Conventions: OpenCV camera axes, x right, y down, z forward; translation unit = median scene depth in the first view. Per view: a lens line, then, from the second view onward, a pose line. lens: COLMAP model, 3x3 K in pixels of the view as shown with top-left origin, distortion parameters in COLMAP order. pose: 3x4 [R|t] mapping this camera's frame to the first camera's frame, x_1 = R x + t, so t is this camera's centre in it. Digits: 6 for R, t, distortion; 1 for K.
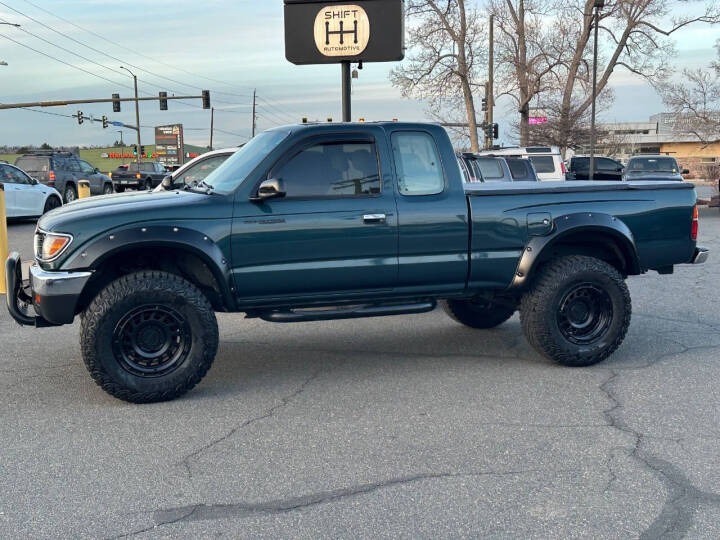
lens RADIAL K [[843.3, 0, 360.0], [0, 843.3, 270.0], [0, 0, 1]] dist [0.211131, -0.457177]
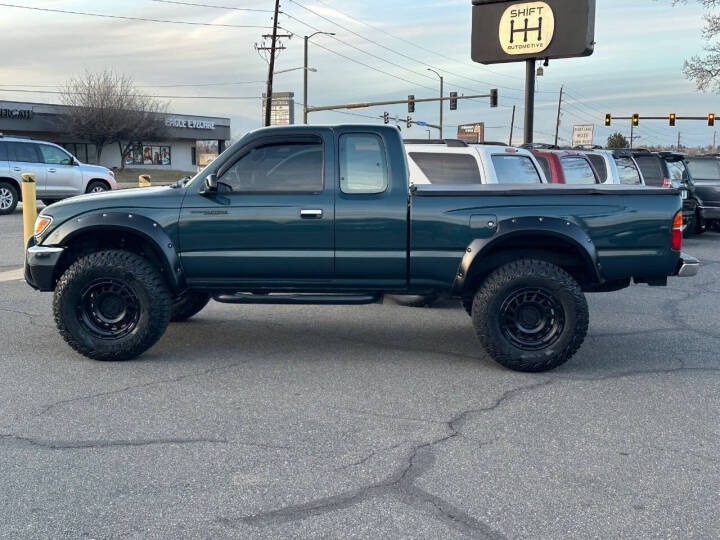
lens RADIAL K [[843.3, 0, 360.0], [0, 843.3, 270.0], [0, 0, 1]] dist [0.211131, -0.457177]
pose [[0.930001, 0.060085, -0.362612, 0.404813], [-0.059064, 0.998157, 0.013913, -0.006666], [0.362779, 0.008478, 0.931837, 0.011937]]
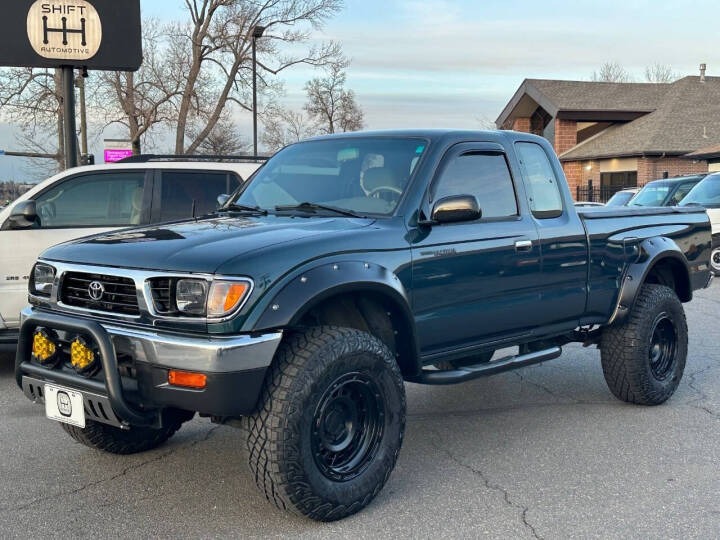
lens RADIAL K [[899.2, 0, 360.0], [0, 899.2, 270.0], [0, 0, 1]] dist [0.198910, -0.415334]
pose [[0.876282, -0.033335, 0.480644, -0.461524], [0.057127, 0.997755, -0.034951, -0.013940], [-0.478399, 0.058085, 0.876219, 0.270543]]
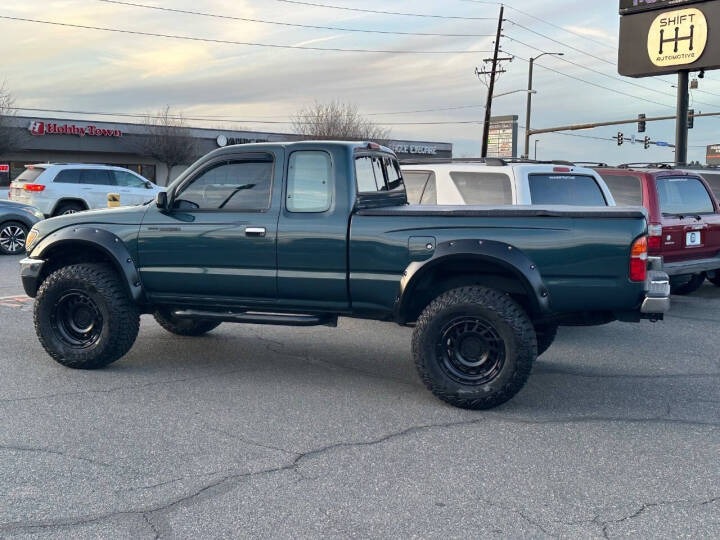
lens RADIAL K [[843.3, 0, 360.0], [0, 843.3, 270.0], [0, 0, 1]] dist [0.211131, -0.457177]
pose [[0.785784, 0.076206, -0.613788, 0.671559], [-0.090862, 0.995837, 0.007317, -0.028040], [0.611791, 0.050021, 0.789437, 0.202967]]
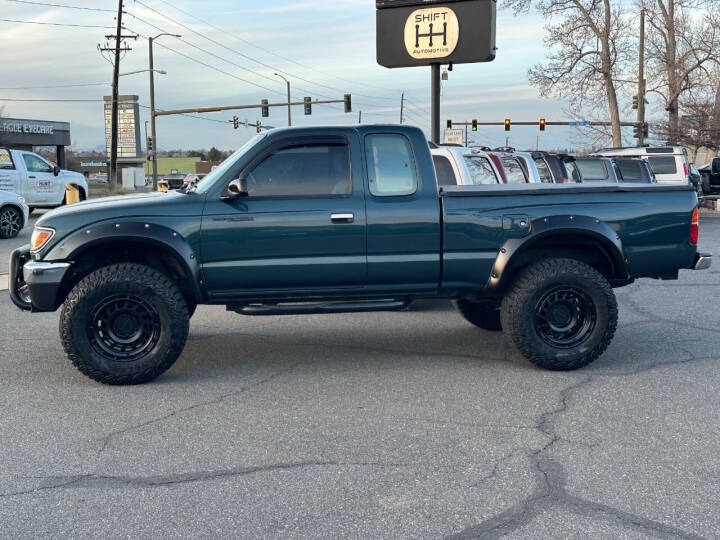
lens RADIAL K [[843.3, 0, 360.0], [0, 843.3, 270.0], [0, 0, 1]] dist [0.211131, -0.457177]
pose [[0.983099, 0.022835, -0.181644, 0.195353], [-0.023193, 0.999731, 0.000158, 0.001791], [0.181599, 0.004057, 0.983364, -0.011679]]
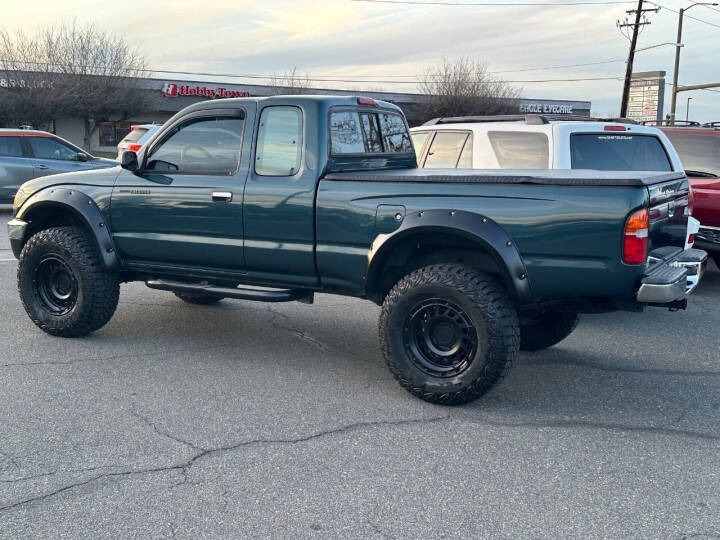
lens RADIAL K [[843.3, 0, 360.0], [0, 843.3, 270.0], [0, 0, 1]] dist [0.211131, -0.457177]
pose [[0.672276, 0.124673, -0.729727, 0.726381], [-0.110181, 0.991589, 0.067906, -0.052126], [0.732055, 0.034750, 0.680358, 0.389447]]
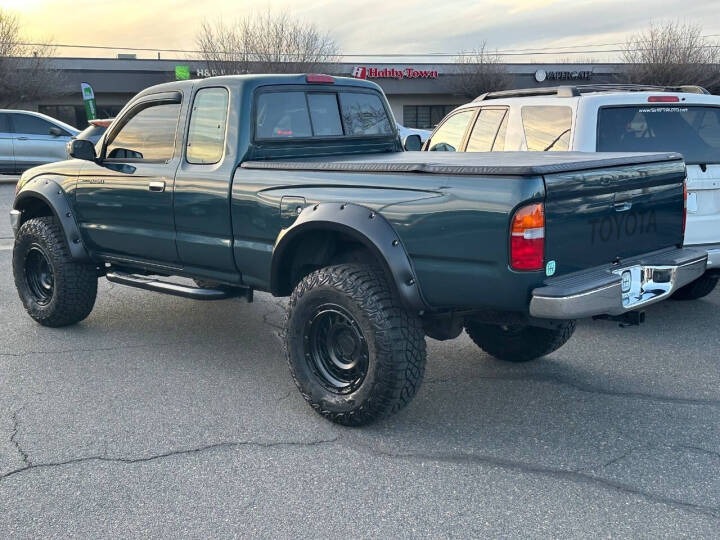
lens RADIAL K [[843.3, 0, 360.0], [0, 843.3, 270.0], [0, 0, 1]] dist [0.211131, -0.457177]
pose [[0.467677, 0.152615, -0.870625, 0.802301], [-0.101740, 0.987729, 0.118490, -0.088391], [0.878025, 0.033162, 0.477465, 0.647551]]
